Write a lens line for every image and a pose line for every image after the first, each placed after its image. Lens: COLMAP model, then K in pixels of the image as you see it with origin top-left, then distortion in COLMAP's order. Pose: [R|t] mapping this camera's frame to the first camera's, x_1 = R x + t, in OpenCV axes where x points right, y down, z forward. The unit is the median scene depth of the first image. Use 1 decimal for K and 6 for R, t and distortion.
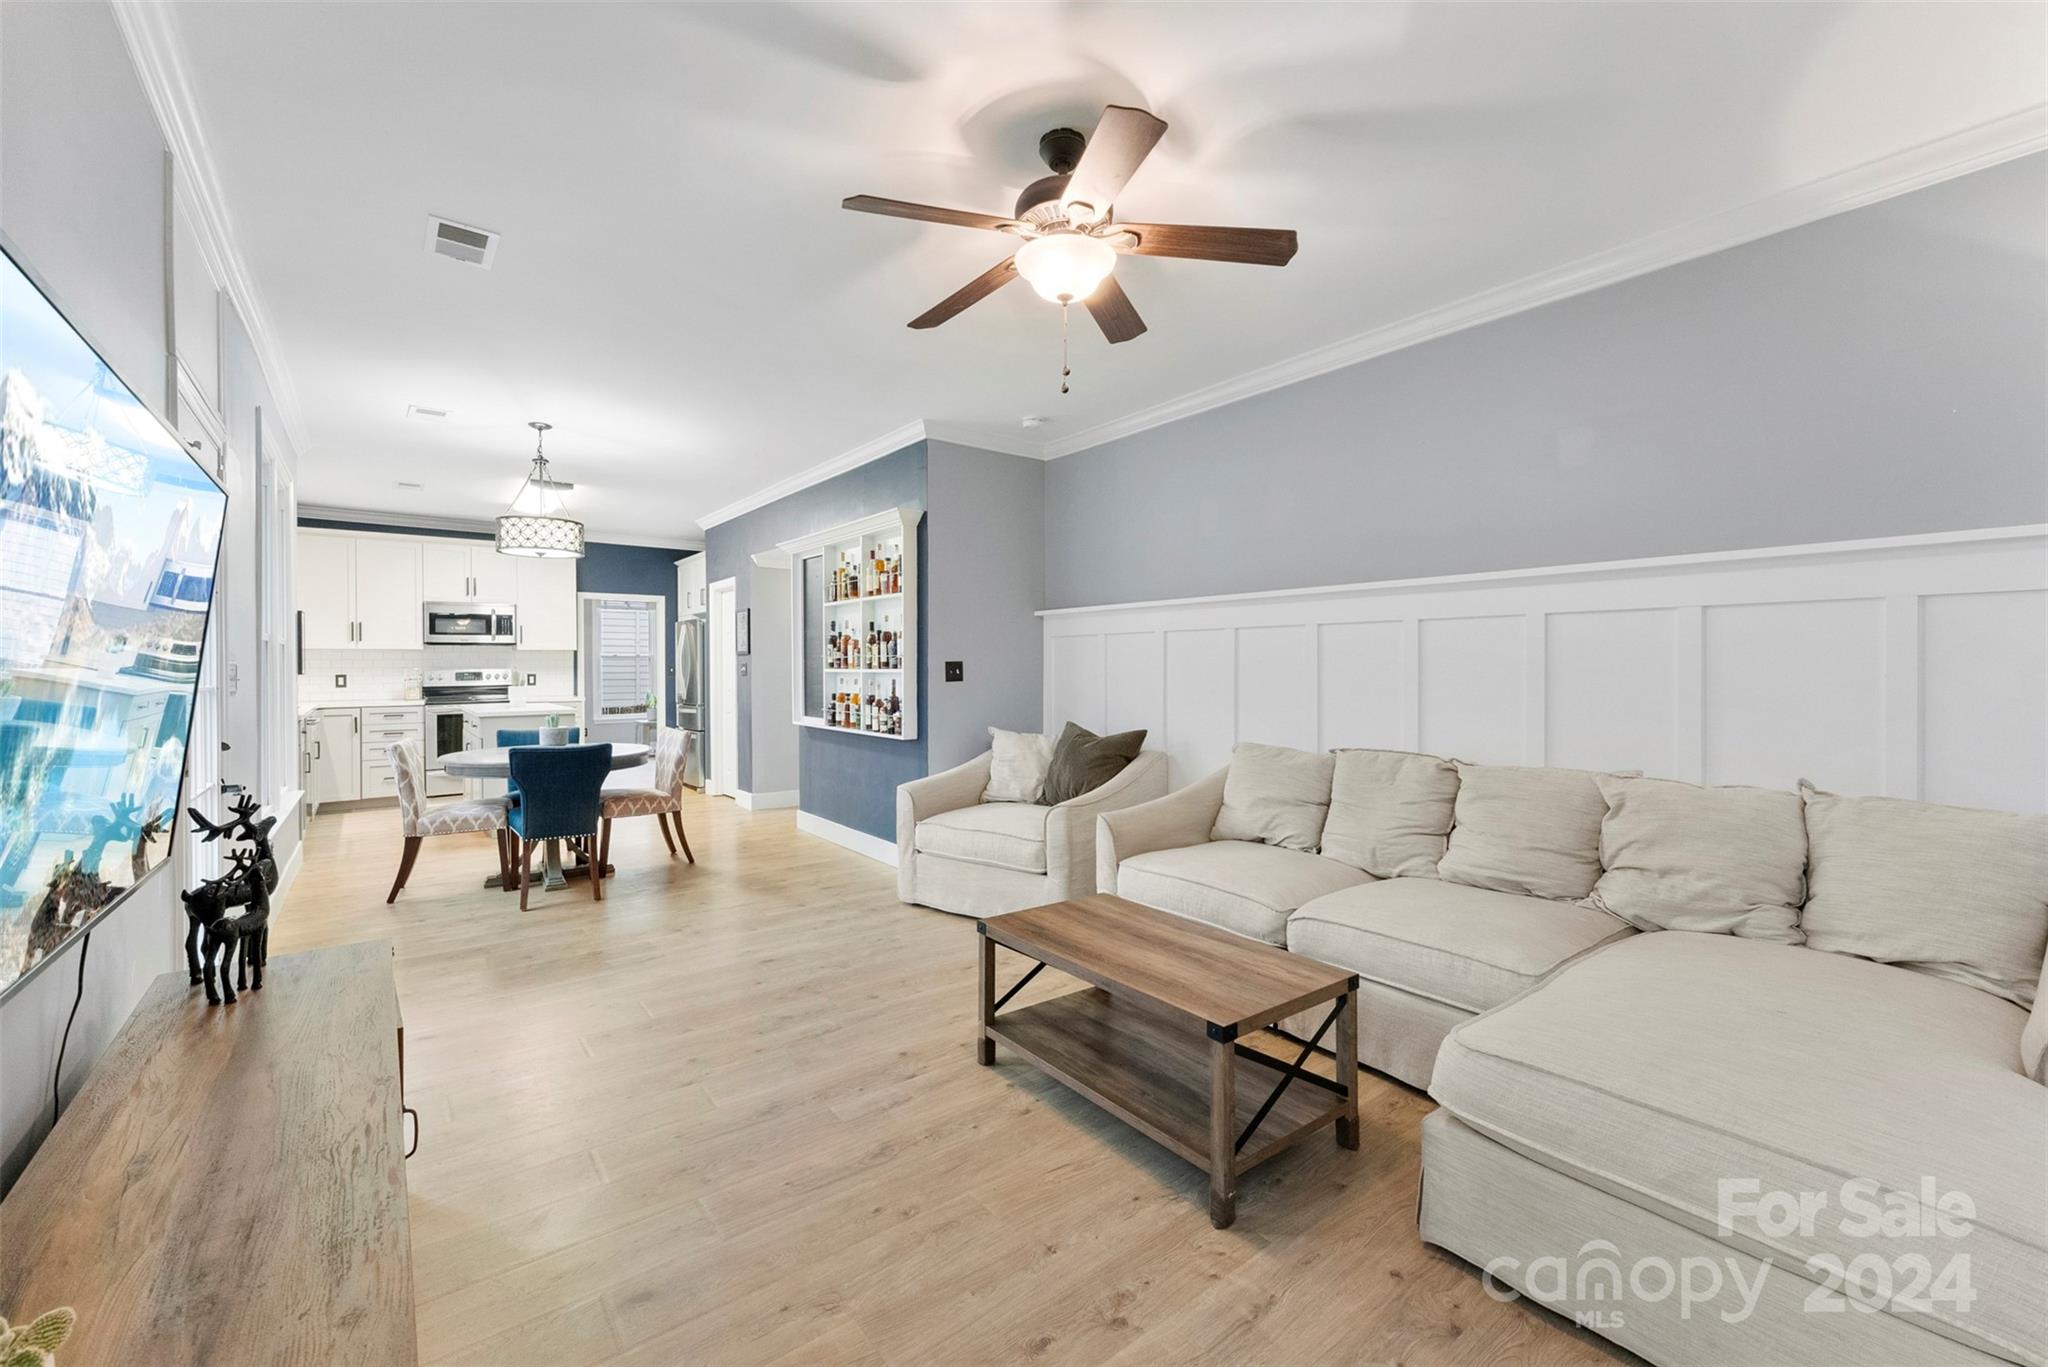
lens RADIAL K [[824.7, 0, 1033.2], [0, 824.7, 677.3], [0, 0, 1]] dist [-0.002349, 0.000376]
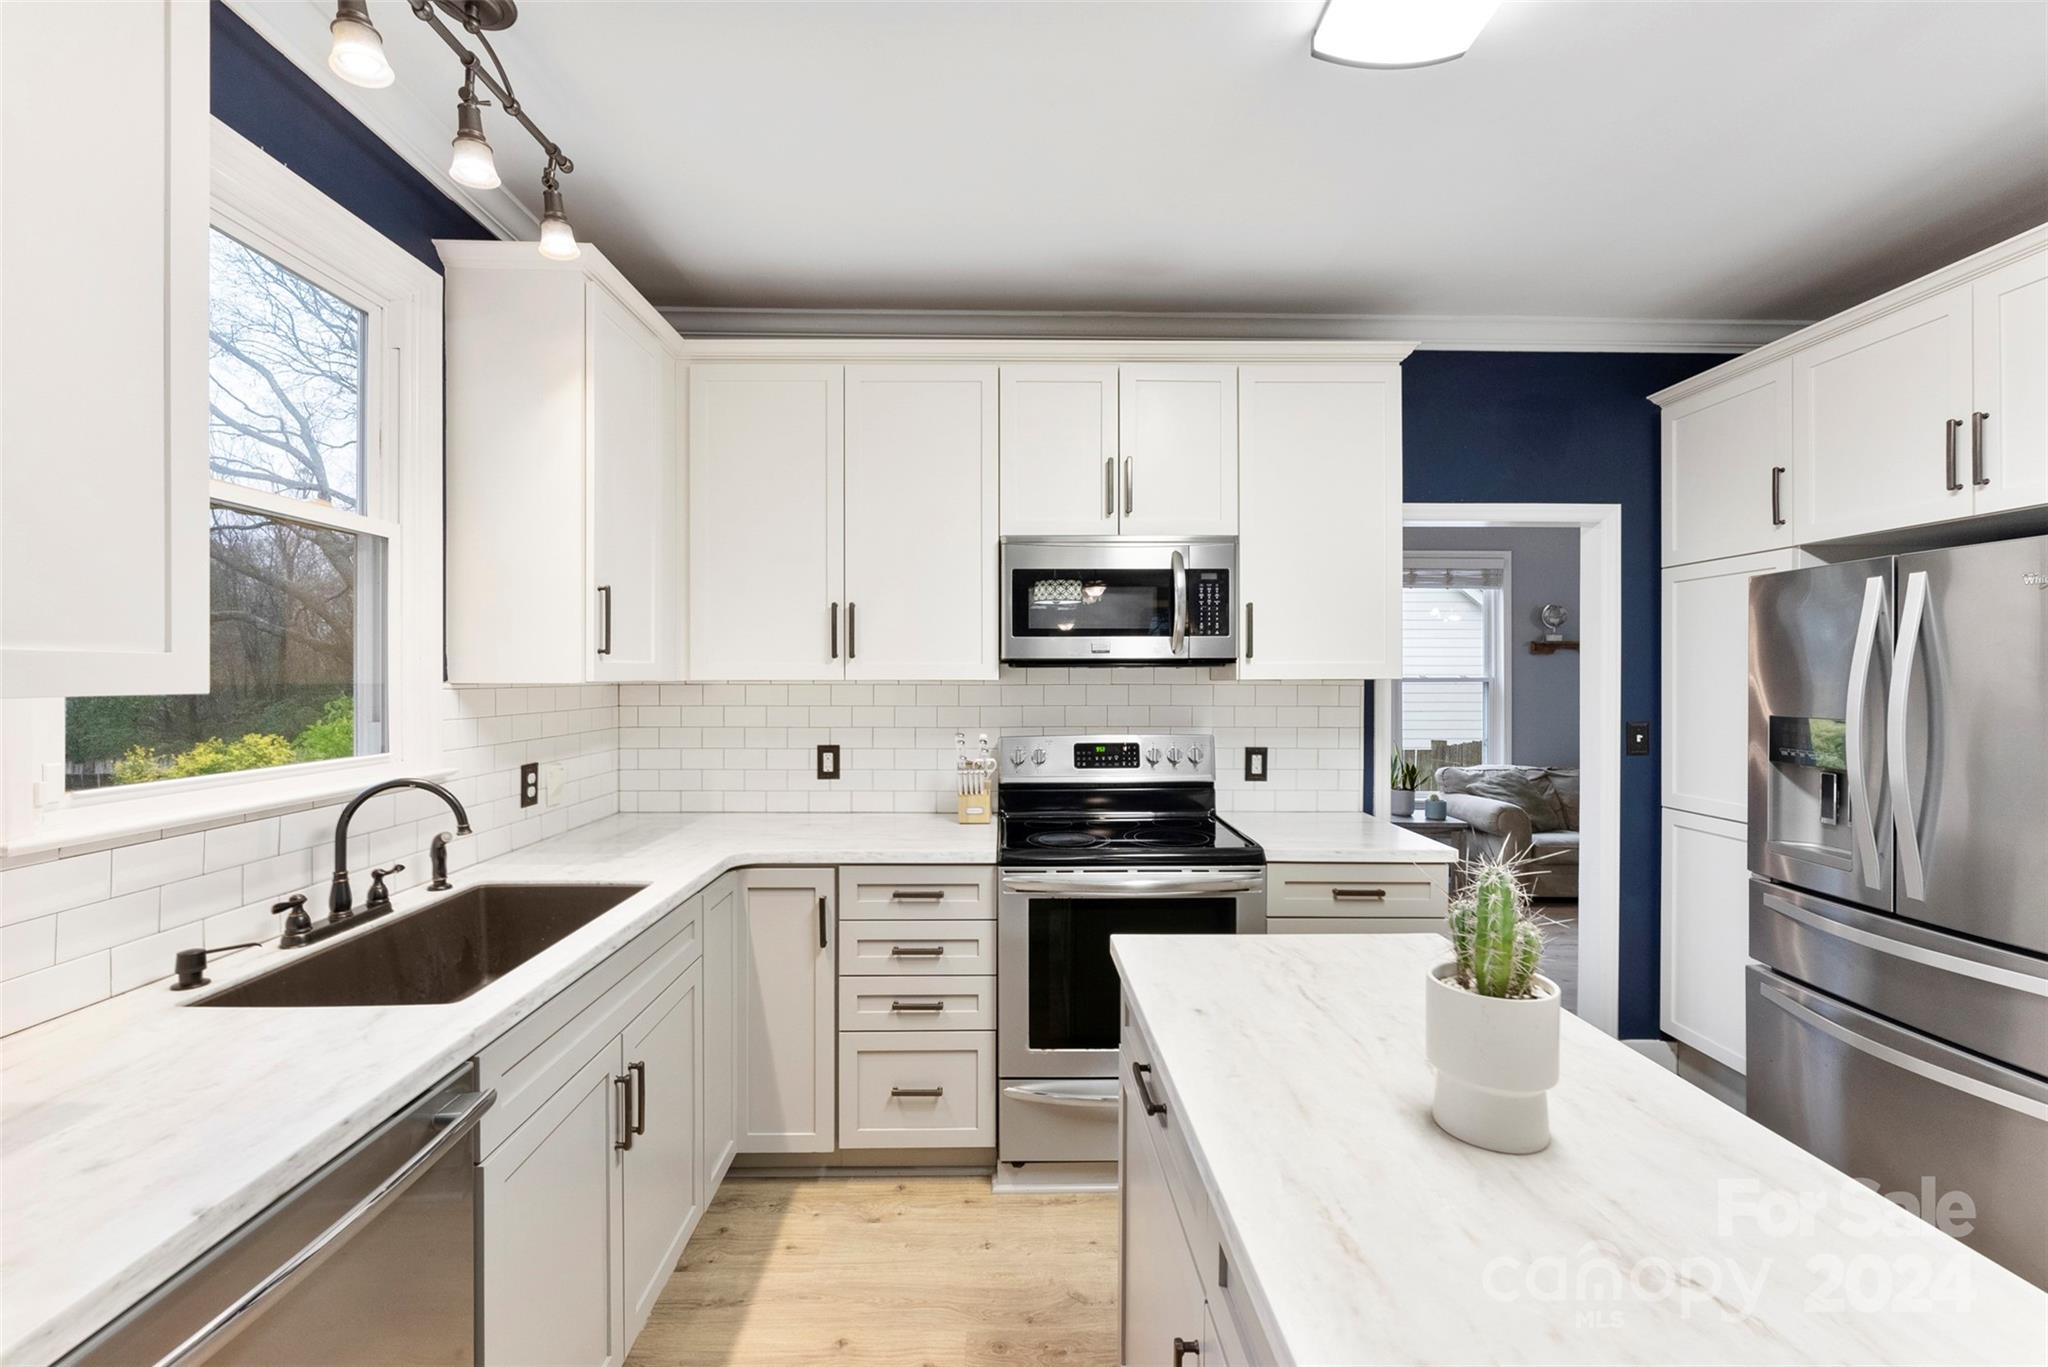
lens RADIAL K [[824.7, 0, 1023.3], [0, 824.7, 676.8], [0, 0, 1]] dist [-0.002349, 0.000376]
pose [[0.804210, 0.002187, -0.594342, -0.572088], [-0.008611, 0.999931, -0.007972, -0.035235], [0.594283, 0.011529, 0.804173, 0.790216]]
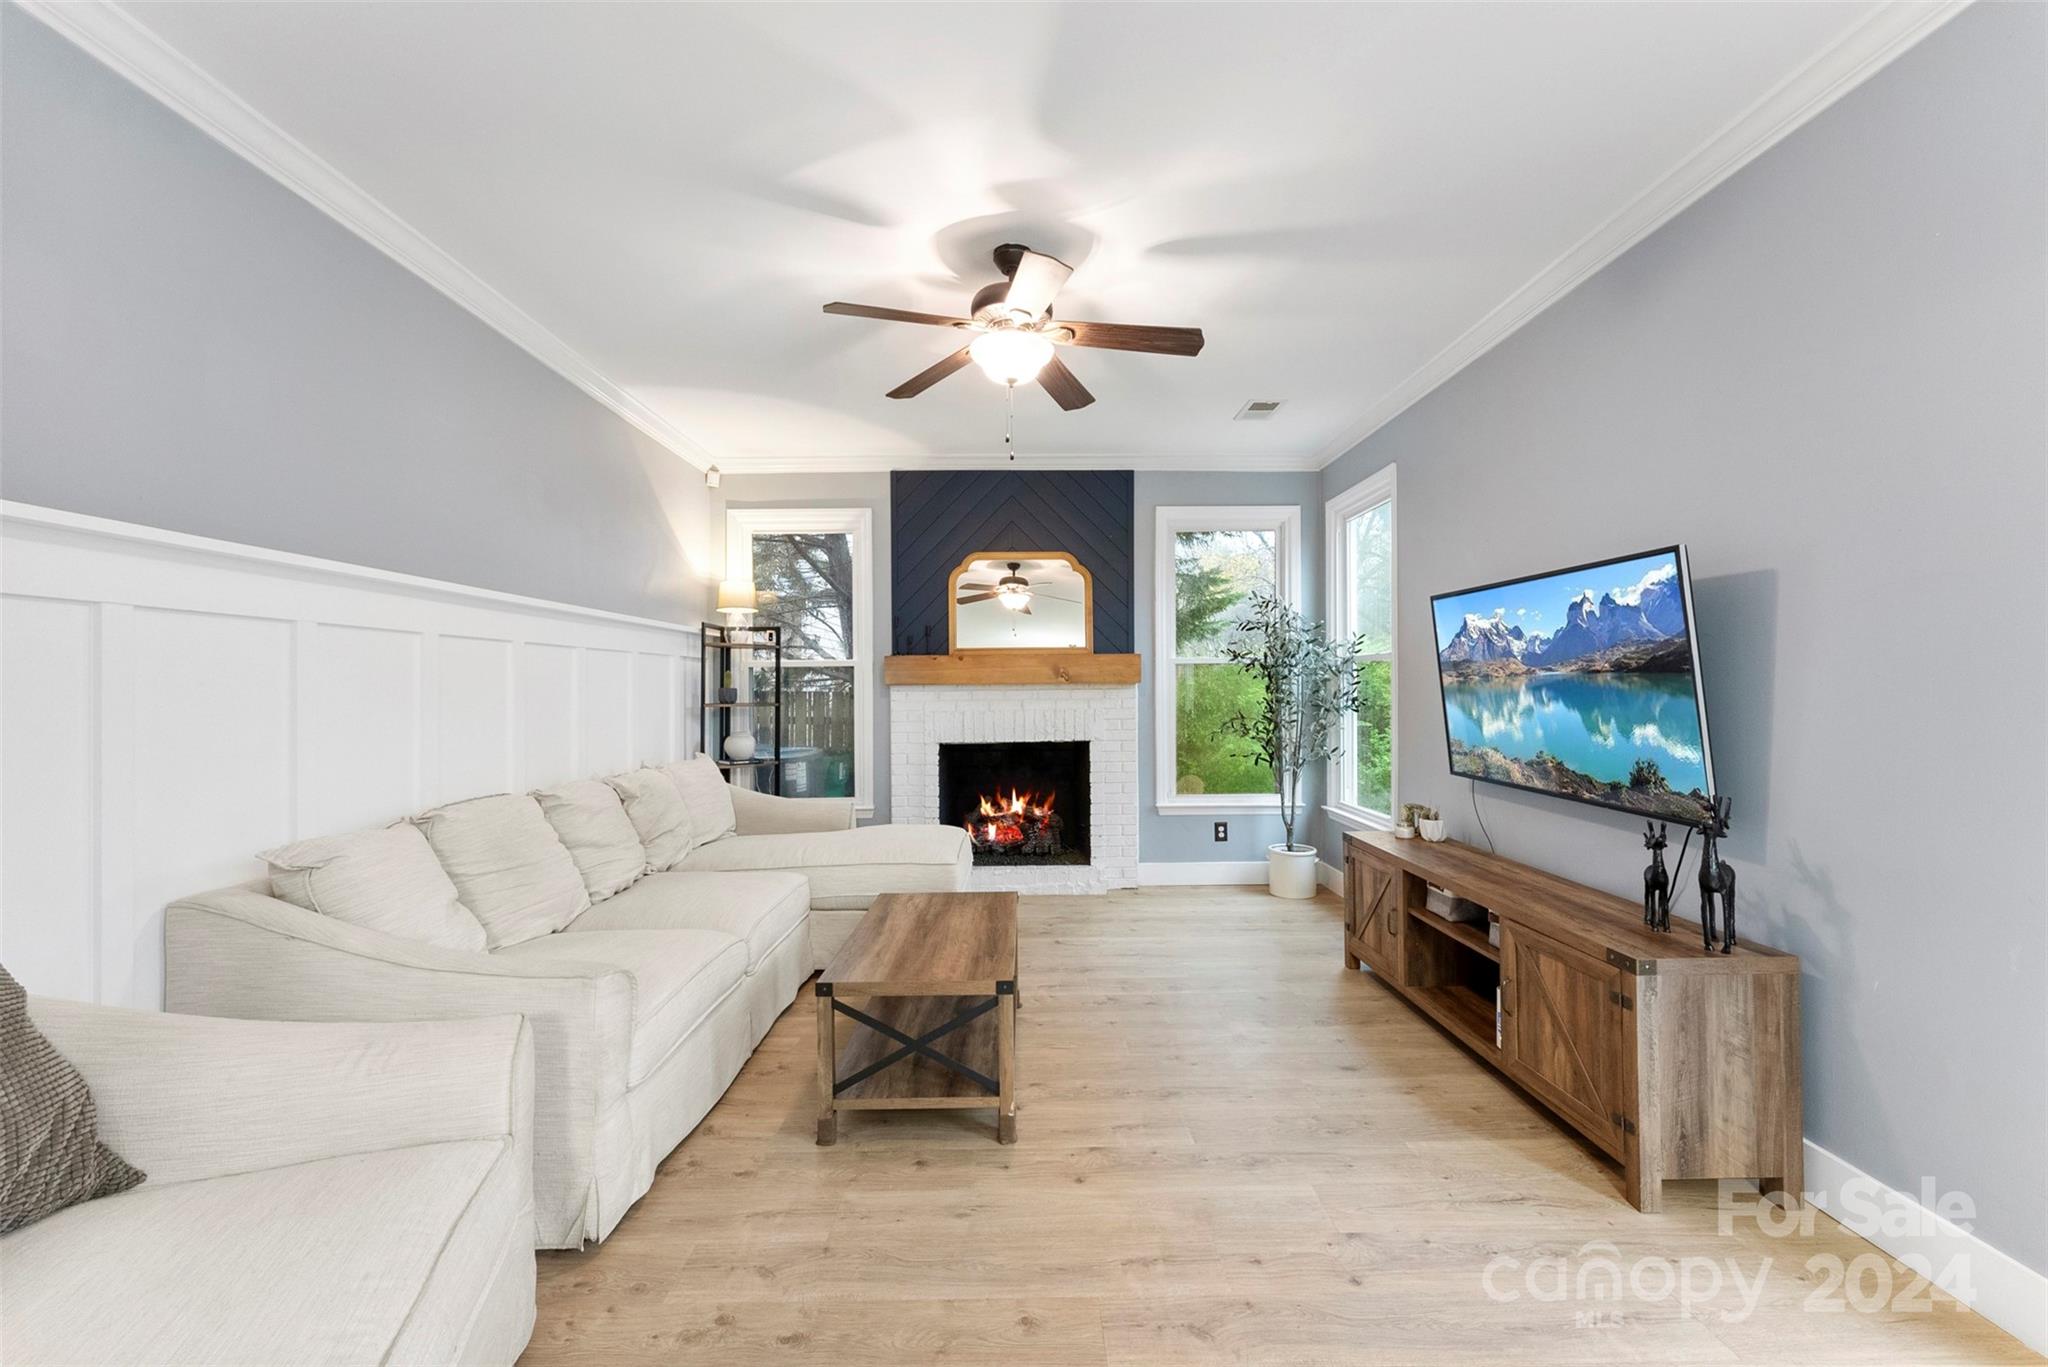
lens RADIAL K [[824.7, 0, 1018.9], [0, 824.7, 685.1], [0, 0, 1]] dist [-0.002349, 0.000376]
pose [[-0.786287, 0.006160, 0.617831, -0.222162], [0.011846, 0.999917, 0.005106, -0.007437], [-0.617748, 0.011334, -0.786295, 0.609430]]
